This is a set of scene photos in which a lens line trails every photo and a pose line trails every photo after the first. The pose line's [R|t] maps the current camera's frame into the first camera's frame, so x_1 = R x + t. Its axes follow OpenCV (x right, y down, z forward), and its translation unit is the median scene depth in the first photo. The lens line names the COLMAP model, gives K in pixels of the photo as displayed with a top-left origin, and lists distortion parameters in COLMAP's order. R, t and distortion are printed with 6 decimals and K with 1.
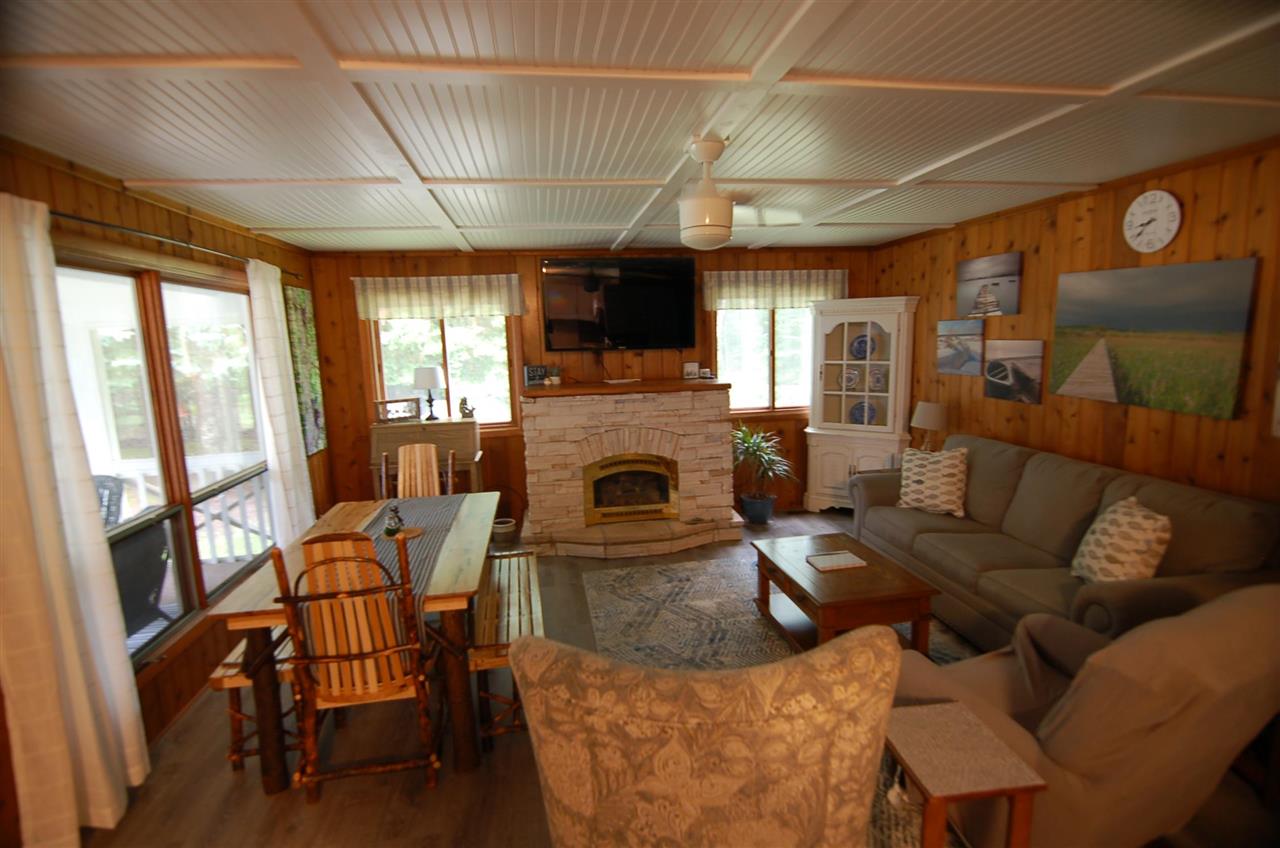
lens RADIAL K [[621.3, 0, 641.8], [0, 621.3, 430.2], [0, 0, 1]] dist [-0.007604, -0.010061]
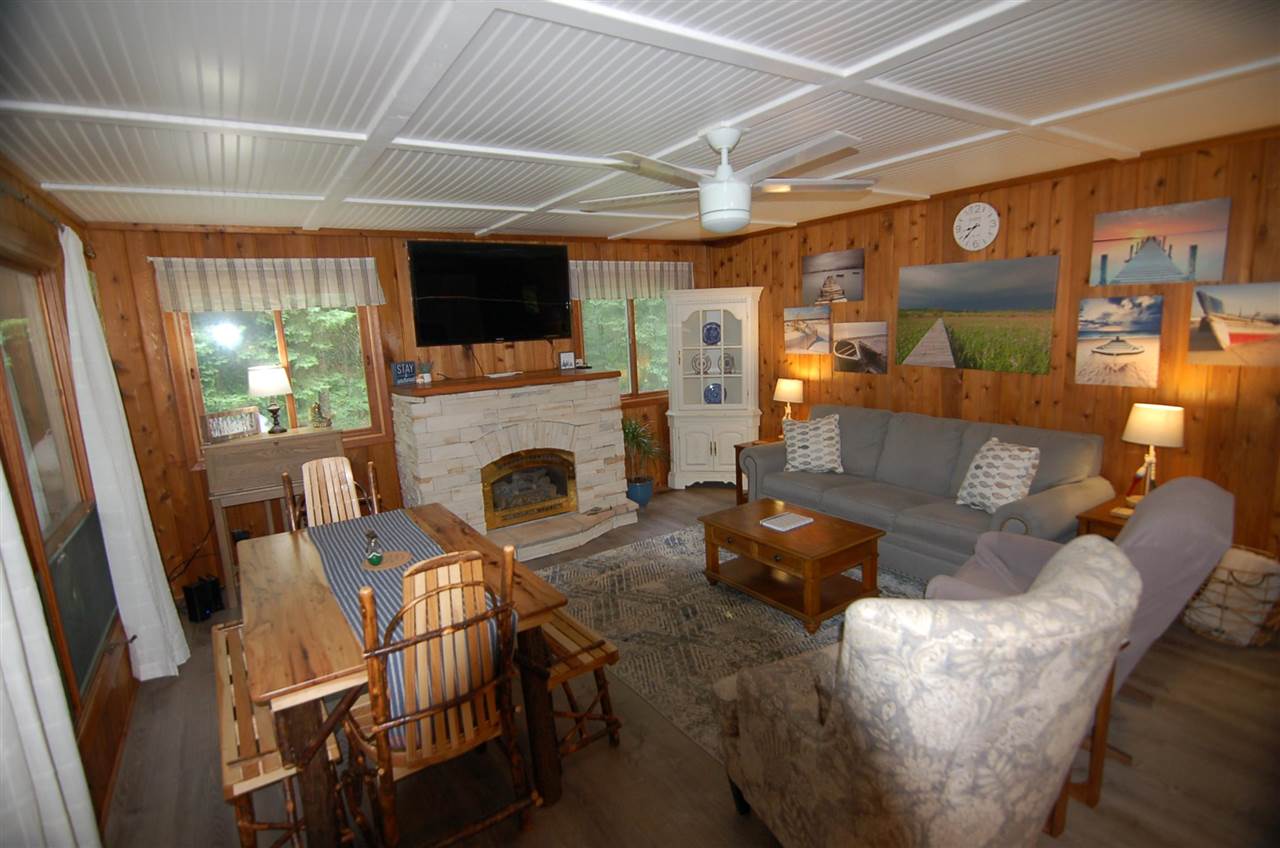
lens RADIAL K [[621.3, 0, 640.3], [0, 621.3, 429.6], [0, 0, 1]] dist [-0.007604, -0.010061]
pose [[0.912435, -0.084703, 0.400359, -0.355512], [0.082674, 0.996325, 0.022372, 0.000159], [-0.400783, 0.012686, 0.916085, 0.084422]]
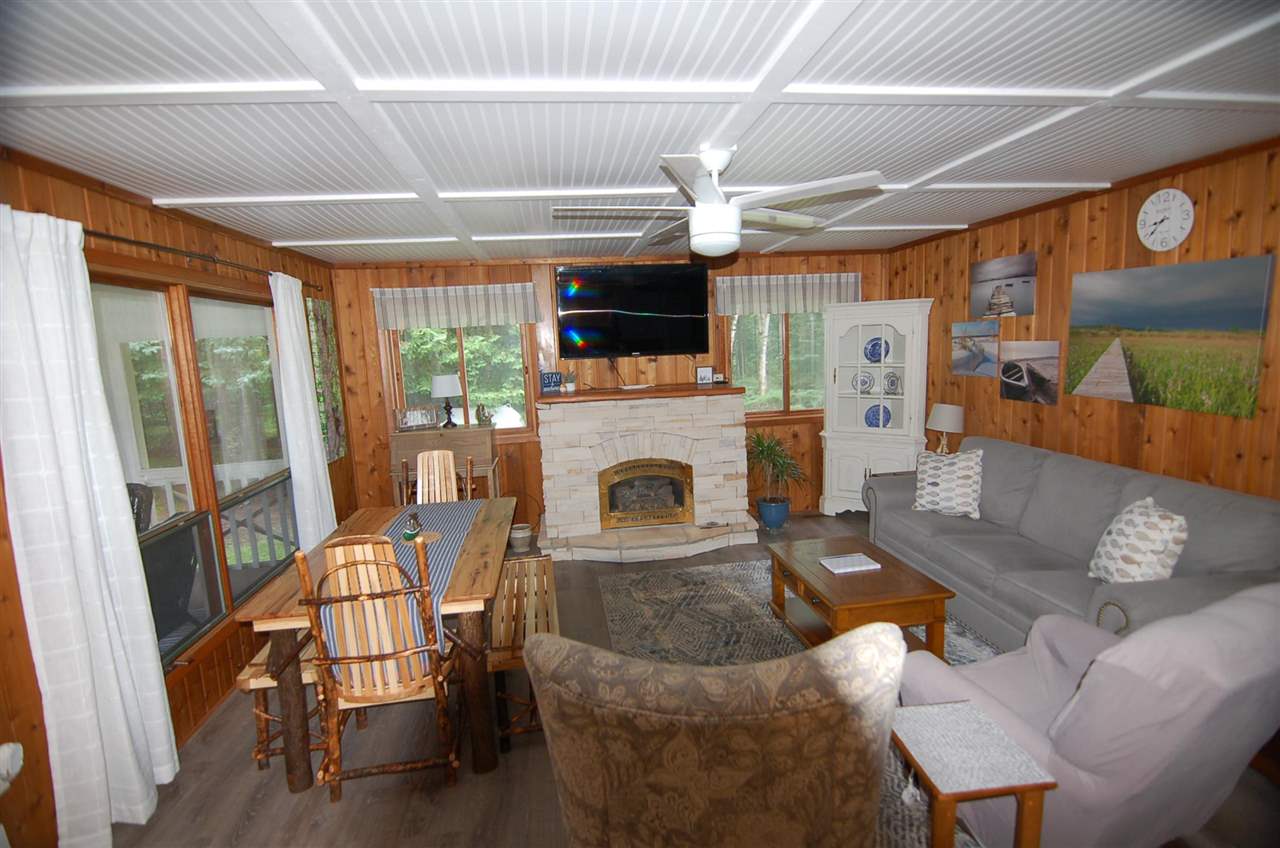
lens RADIAL K [[621.3, 0, 641.5], [0, 621.3, 430.3], [0, 0, 1]] dist [-0.007604, -0.010061]
pose [[0.999580, -0.009978, -0.027198, 0.005943], [0.009729, 0.999910, -0.009267, 0.001868], [0.027288, 0.008999, 0.999587, -0.012218]]
